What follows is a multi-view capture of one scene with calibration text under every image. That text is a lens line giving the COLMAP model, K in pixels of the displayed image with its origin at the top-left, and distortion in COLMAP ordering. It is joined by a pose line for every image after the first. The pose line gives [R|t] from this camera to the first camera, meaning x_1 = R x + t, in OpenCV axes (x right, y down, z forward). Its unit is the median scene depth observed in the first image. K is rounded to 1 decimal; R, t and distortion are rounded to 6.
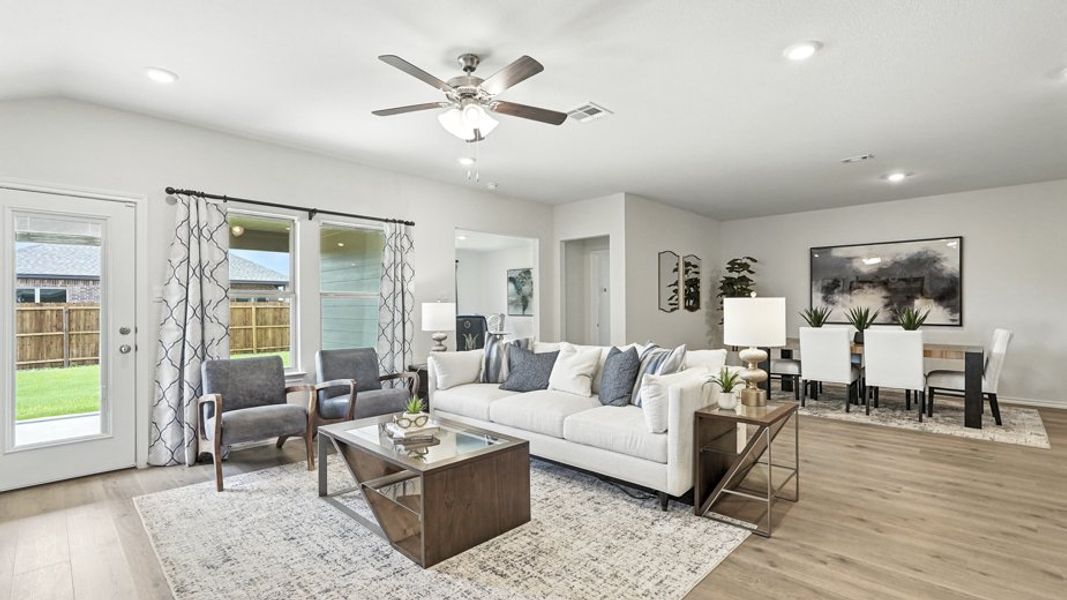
lens RADIAL K [[480.6, 0, 533.5], [0, 480.6, 300.0], [0, 0, 1]] dist [-0.001193, 0.000171]
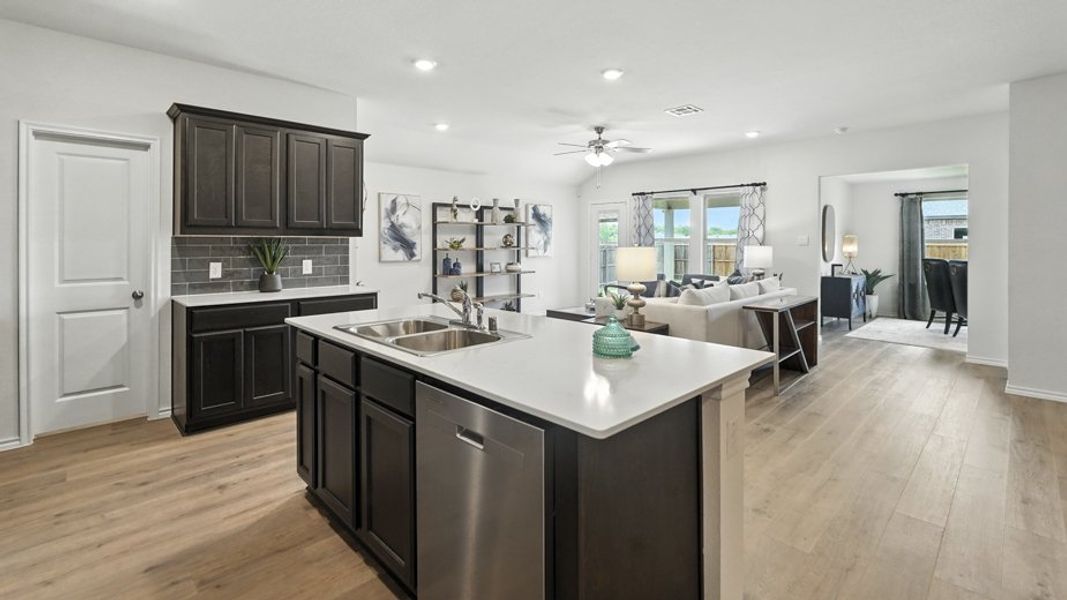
lens RADIAL K [[477.2, 0, 536.1], [0, 477.2, 241.7], [0, 0, 1]] dist [0.001254, 0.000192]
pose [[-0.024500, 0.003121, -0.999695, 0.973409], [0.012037, 0.999924, 0.002827, -0.013981], [0.999627, -0.011964, -0.024536, 0.399377]]
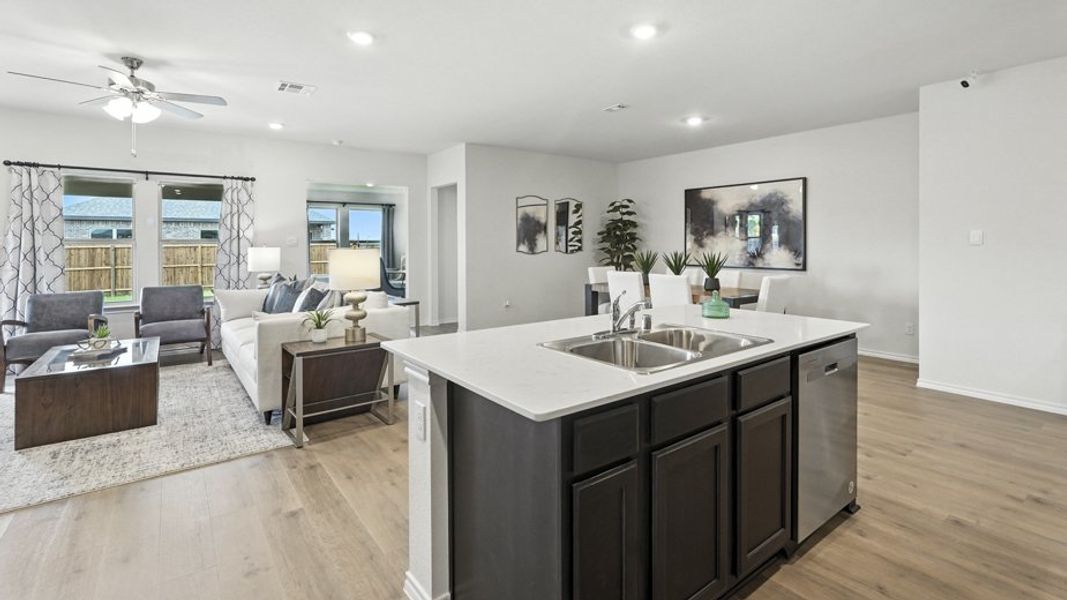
lens RADIAL K [[486.0, 0, 533.5], [0, 486.0, 241.6], [0, 0, 1]] dist [0.000576, 0.000558]
pose [[0.987382, -0.000248, -0.158359, 0.569126], [0.002250, 0.999920, 0.012463, -0.019182], [0.158343, -0.012662, 0.987303, -0.051882]]
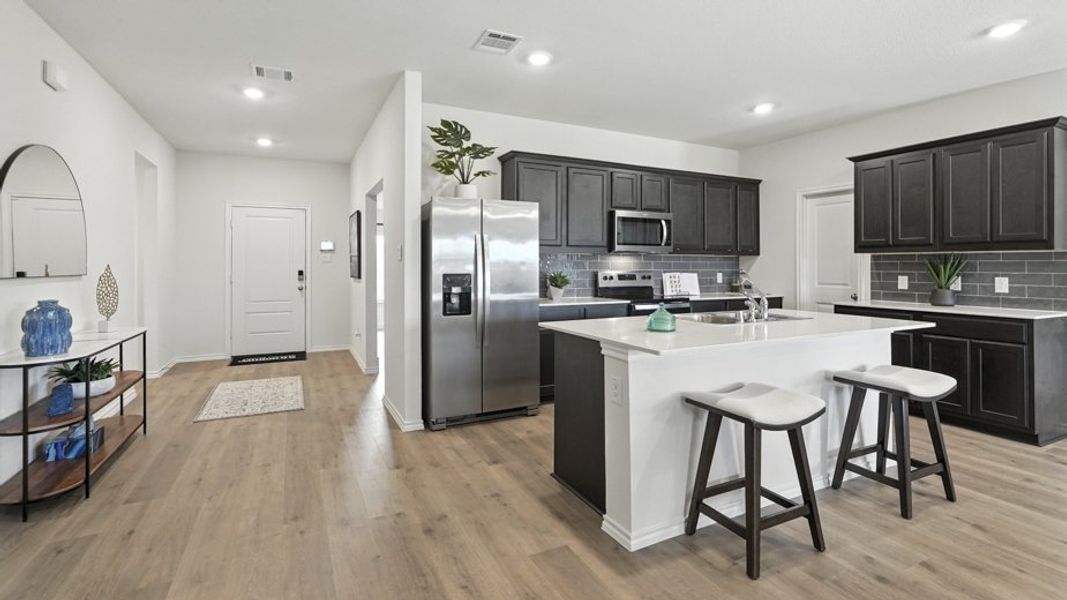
lens RADIAL K [[487.5, 0, 534.4], [0, 487.5, 267.3], [0, 0, 1]] dist [-0.004479, -0.000141]
pose [[-0.937347, 0.001763, 0.348393, 0.622524], [-0.003309, 0.999897, -0.013963, 0.009604], [-0.348382, -0.014241, -0.937245, 0.894238]]
